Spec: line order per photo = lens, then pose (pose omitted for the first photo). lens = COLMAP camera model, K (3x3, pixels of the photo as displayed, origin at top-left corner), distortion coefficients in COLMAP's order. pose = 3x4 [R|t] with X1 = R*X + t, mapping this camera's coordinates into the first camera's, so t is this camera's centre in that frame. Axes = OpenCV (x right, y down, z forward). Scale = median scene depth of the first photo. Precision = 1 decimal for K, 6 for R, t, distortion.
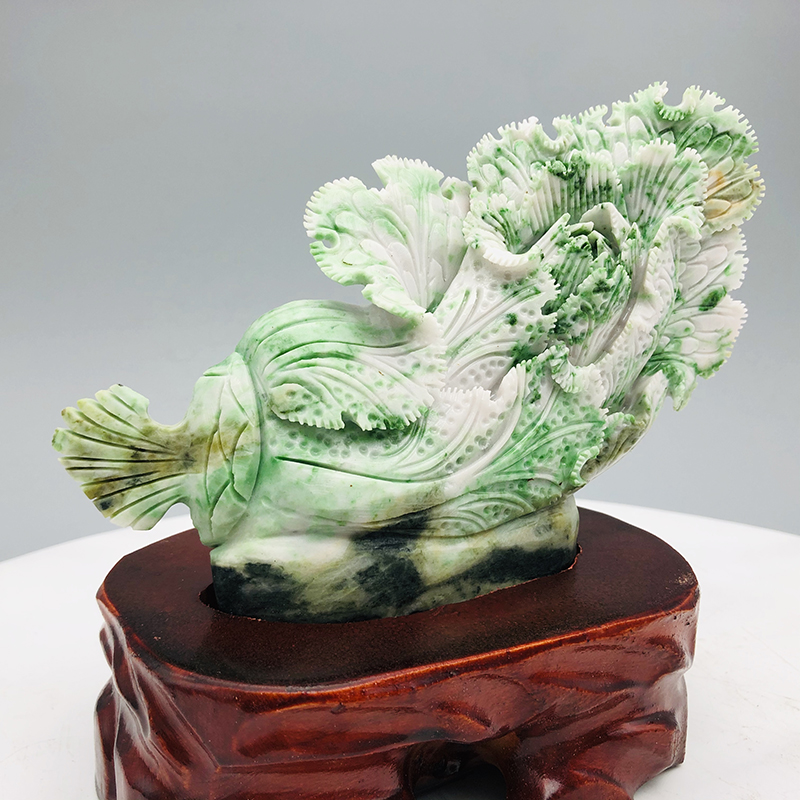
lens RADIAL K [[905.6, 0, 397.4], [0, 905.6, 392.9], [0, 0, 1]] dist [0.038147, 0.000000]
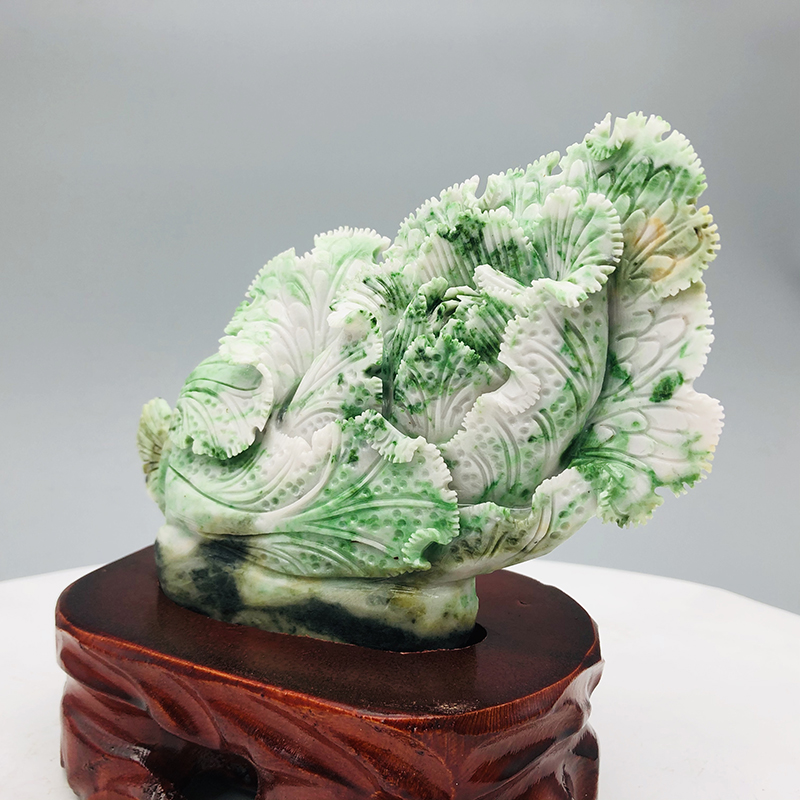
lens RADIAL K [[905.6, 0, 394.2], [0, 905.6, 402.8], [0, 0, 1]] dist [0.038147, 0.000000]
pose [[0.536479, 0.103891, -0.837494, 1.005451], [-0.157156, 0.987333, 0.021808, -0.084999], [0.829152, 0.119917, 0.546011, 0.485378]]
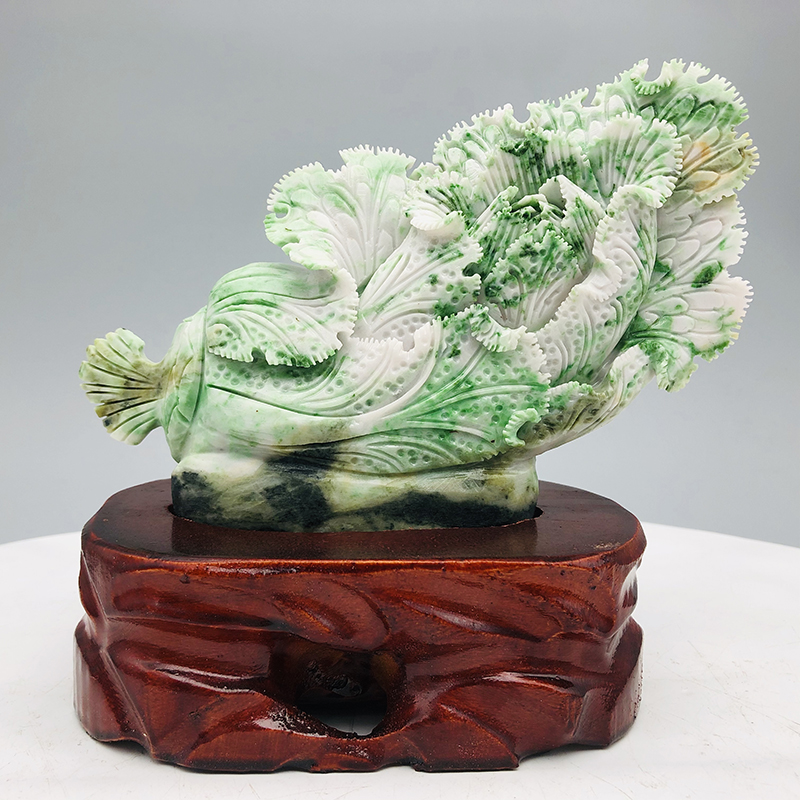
lens RADIAL K [[905.6, 0, 403.9], [0, 905.6, 403.7], [0, 0, 1]] dist [0.038147, 0.000000]
pose [[0.907191, 0.039544, -0.418857, 0.548499], [-0.072811, 0.995307, -0.063733, 0.137665], [0.414372, 0.088315, 0.905813, 0.010055]]
